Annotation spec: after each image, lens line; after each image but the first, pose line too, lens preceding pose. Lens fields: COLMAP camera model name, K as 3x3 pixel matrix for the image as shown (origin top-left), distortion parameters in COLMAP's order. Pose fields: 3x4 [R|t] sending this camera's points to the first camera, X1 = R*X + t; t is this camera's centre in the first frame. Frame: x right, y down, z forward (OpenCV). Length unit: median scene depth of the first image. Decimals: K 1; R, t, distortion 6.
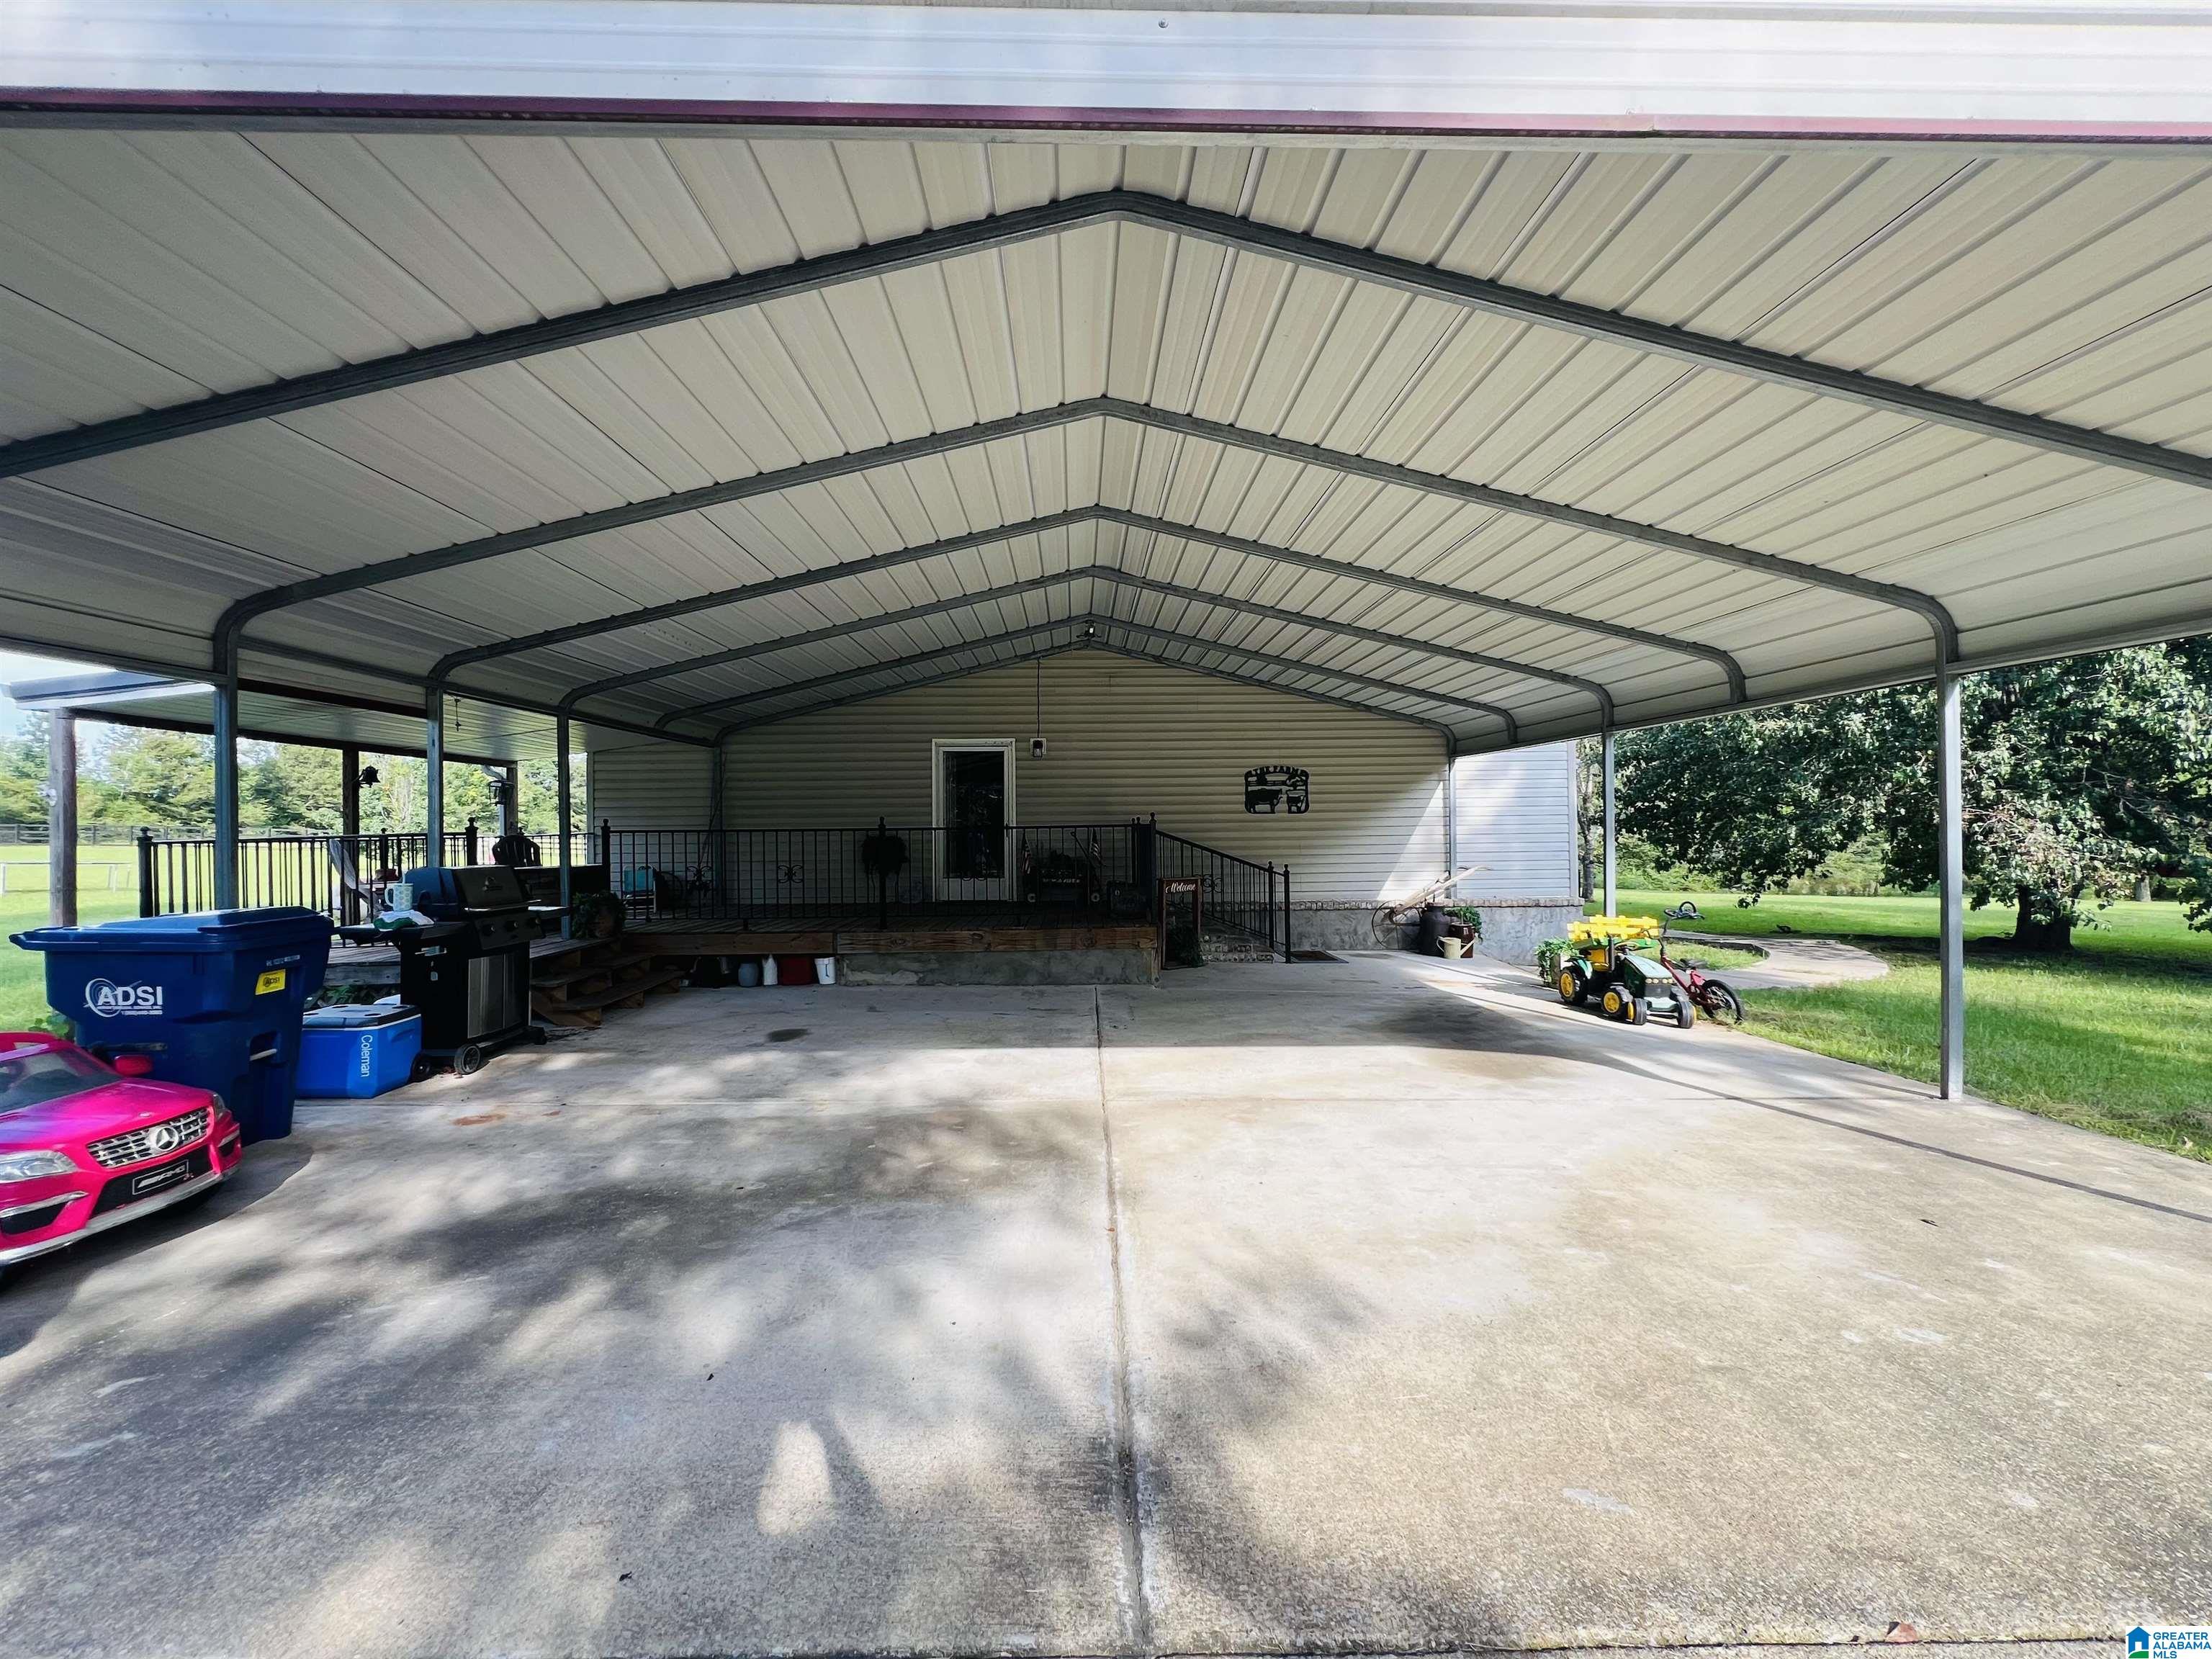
lens RADIAL K [[883.6, 0, 1100.8], [0, 883.6, 825.5], [0, 0, 1]] dist [-0.001150, -0.000291]
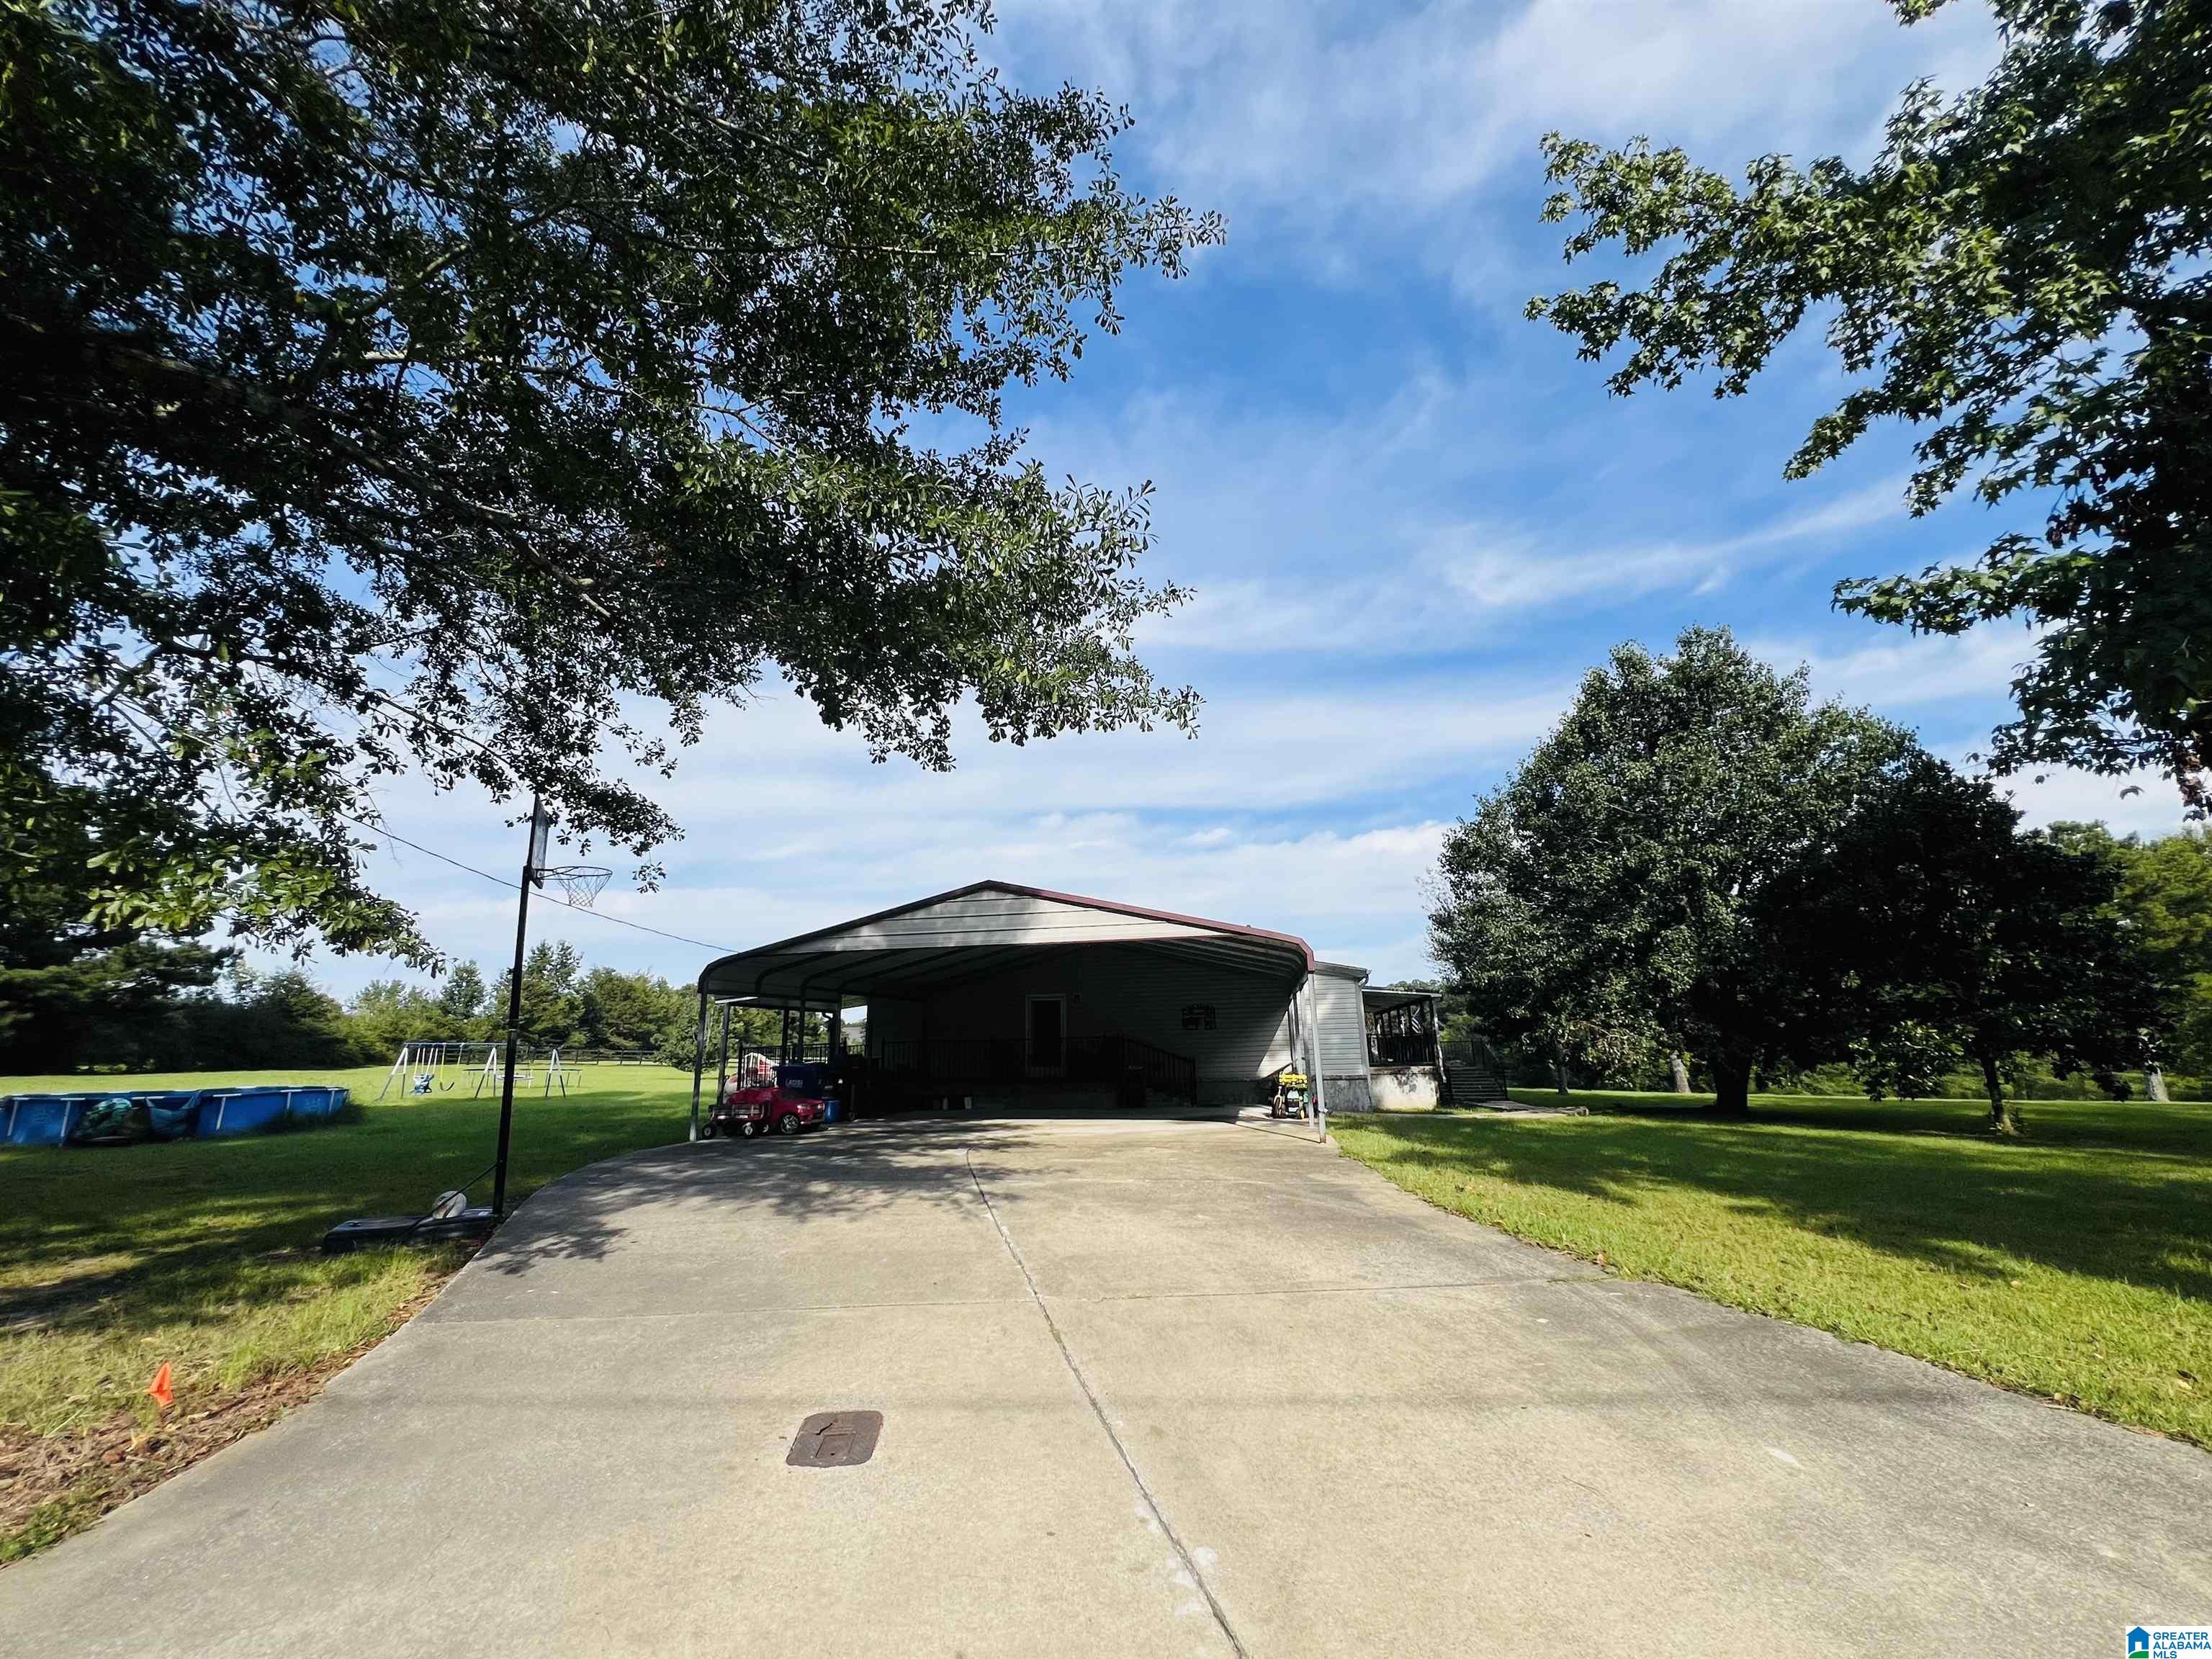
lens RADIAL K [[883.6, 0, 1100.8], [0, 883.6, 825.5], [0, 0, 1]] dist [-0.001150, -0.000291]
pose [[0.979391, -0.059648, -0.192962, 0.427002], [0.012177, 0.971096, -0.238377, 0.010636], [0.201604, 0.231115, 0.951810, -1.070255]]
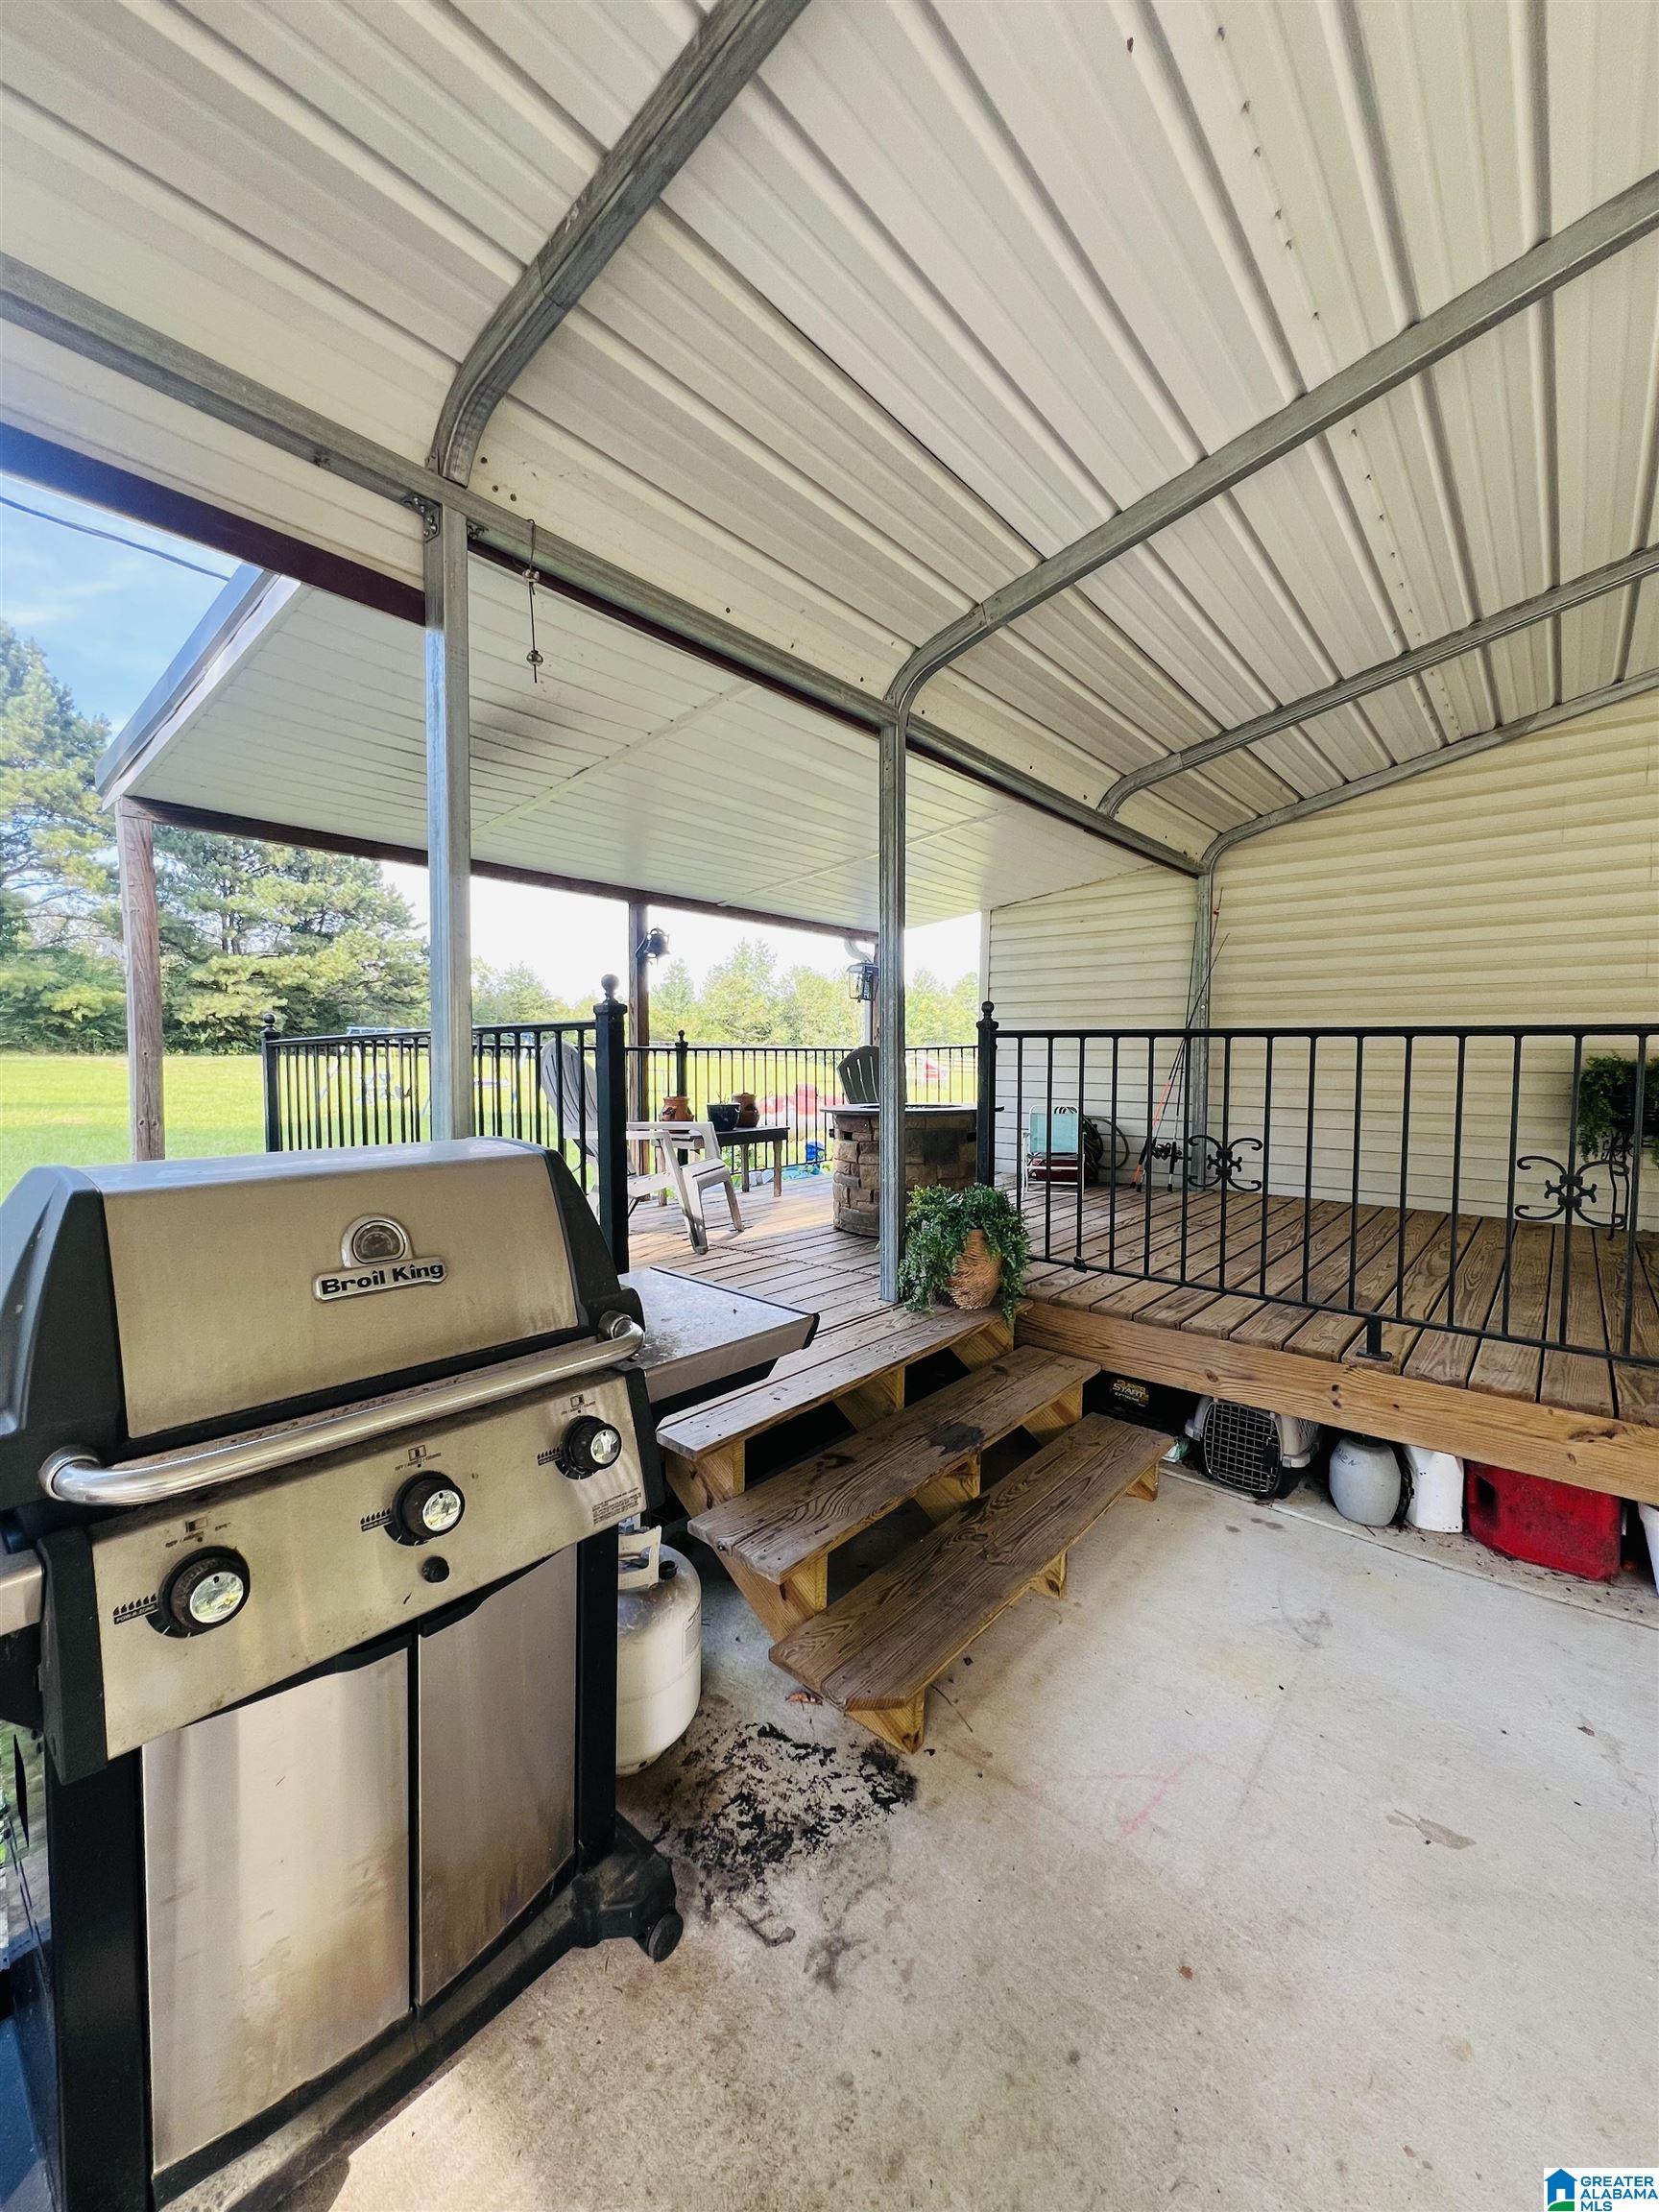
lens RADIAL K [[883.6, 0, 837.1], [0, 883.6, 1101.5], [0, 0, 1]] dist [-0.001150, -0.000291]
pose [[0.752256, 0.051415, -0.656862, -0.275257], [-0.012962, 0.997912, 0.063267, 0.010600], [0.658744, -0.039079, 0.751352, 0.517882]]
